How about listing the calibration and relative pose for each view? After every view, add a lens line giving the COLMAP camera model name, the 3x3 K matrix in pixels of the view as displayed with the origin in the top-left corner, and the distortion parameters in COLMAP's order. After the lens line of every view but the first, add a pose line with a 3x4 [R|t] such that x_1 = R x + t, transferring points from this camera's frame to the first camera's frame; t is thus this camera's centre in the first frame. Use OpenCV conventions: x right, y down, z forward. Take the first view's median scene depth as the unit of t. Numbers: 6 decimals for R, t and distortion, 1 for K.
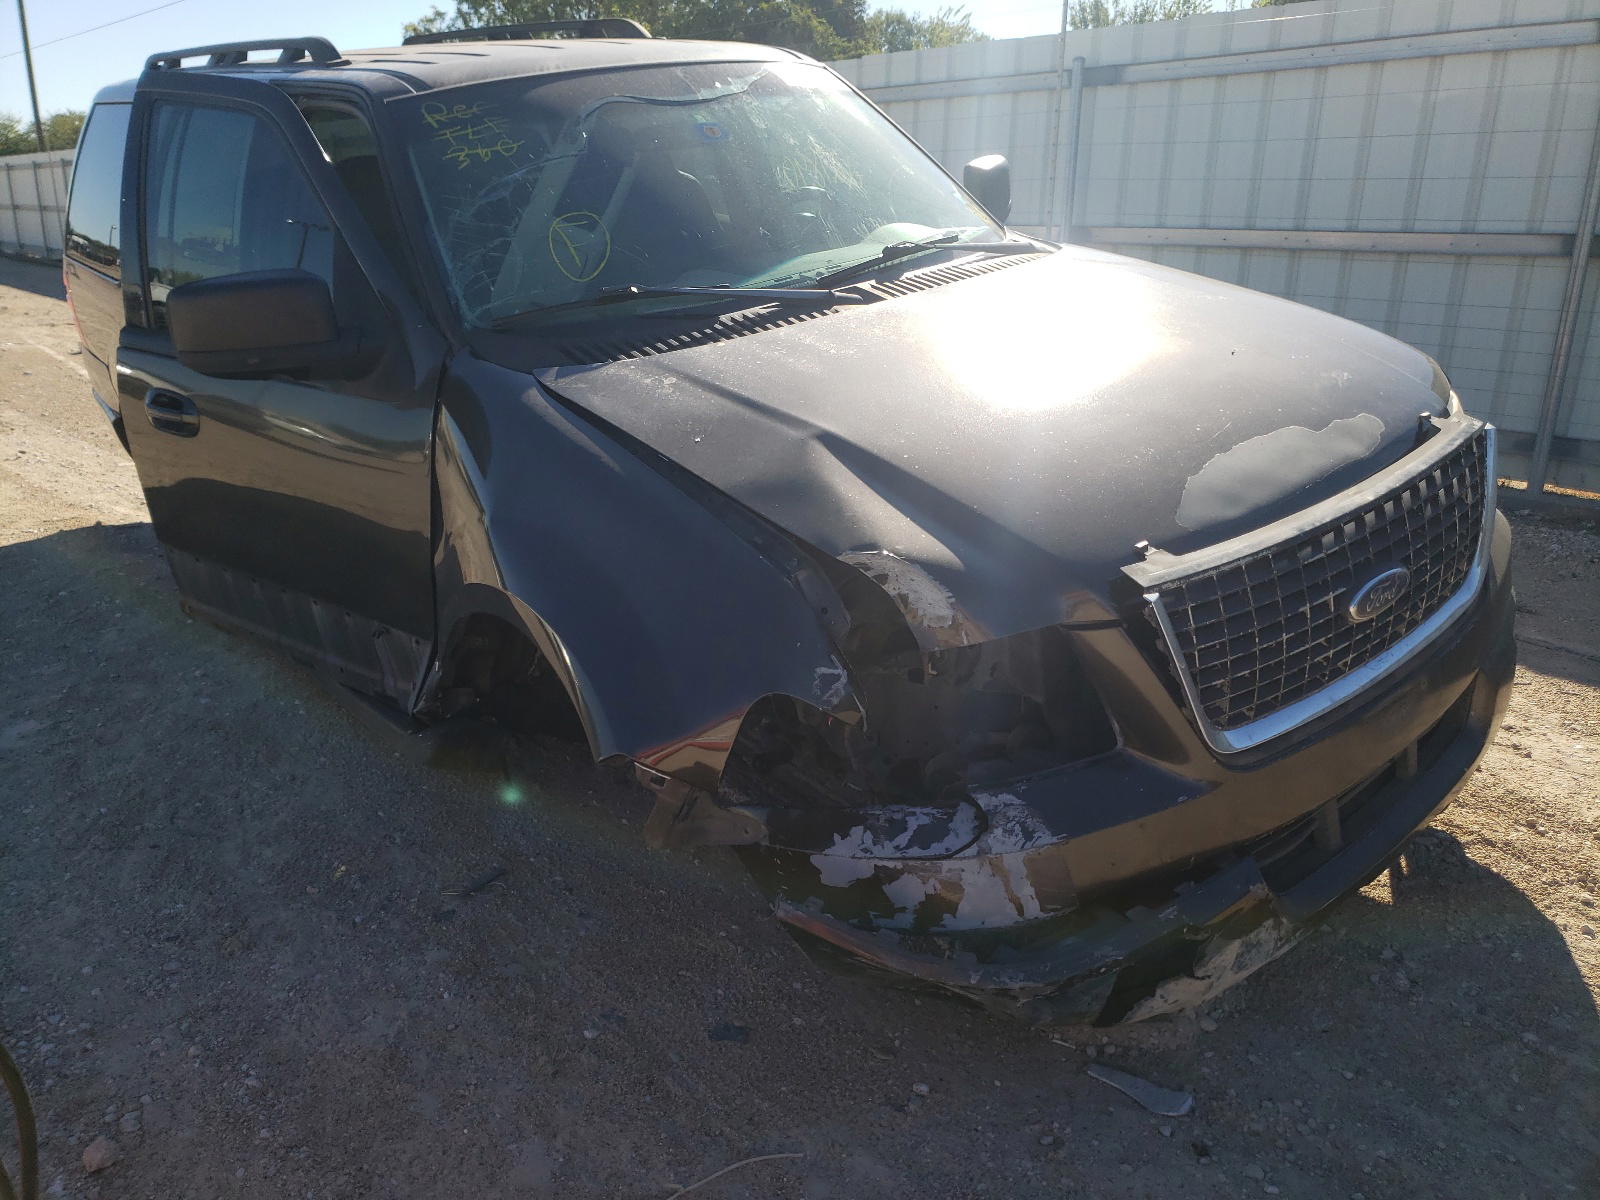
lens RADIAL K [[1215.9, 0, 800.0], [0, 1215.9, 600.0], [0, 0, 1]] dist [0.005083, 0.012908]
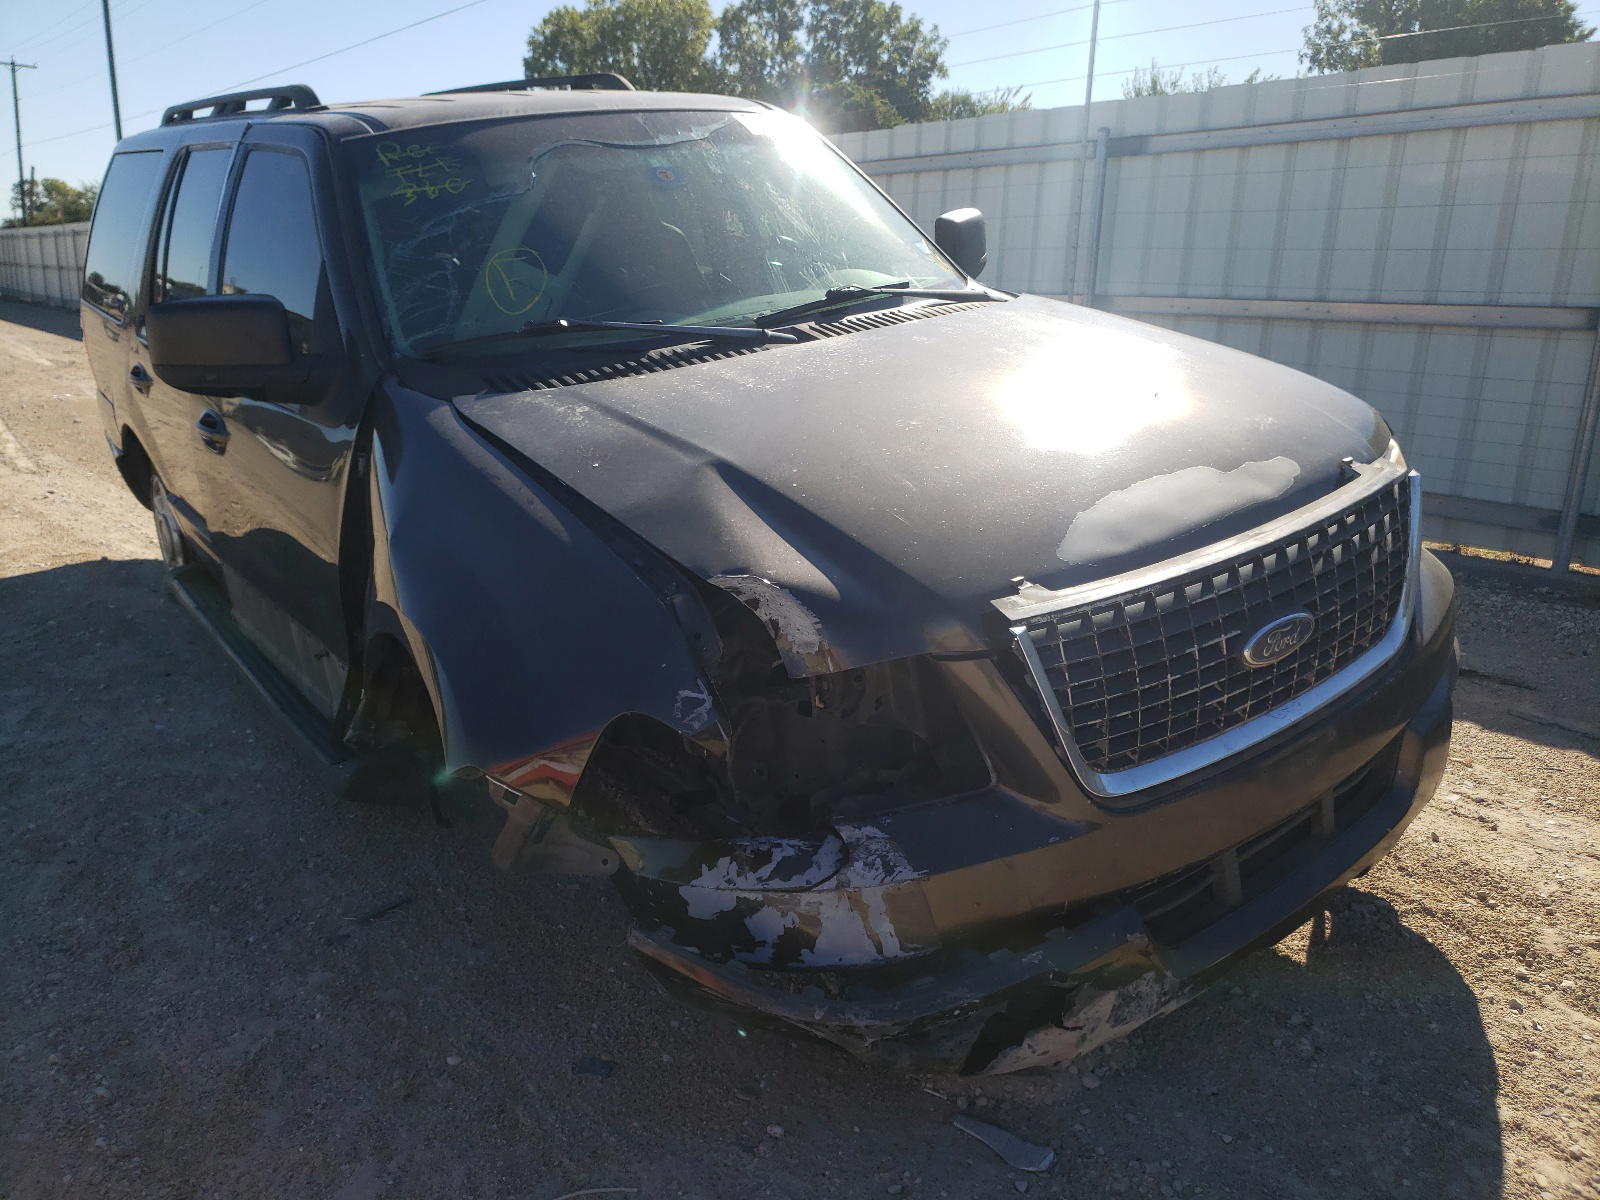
lens RADIAL K [[1222.8, 0, 802.8], [0, 1222.8, 623.3], [0, 0, 1]] dist [-0.006721, 0.032111]
pose [[0.998405, 0.029707, -0.048004, 0.134189], [-0.031715, 0.998629, -0.041635, 0.033137], [0.046701, 0.043091, 0.997979, 0.012139]]
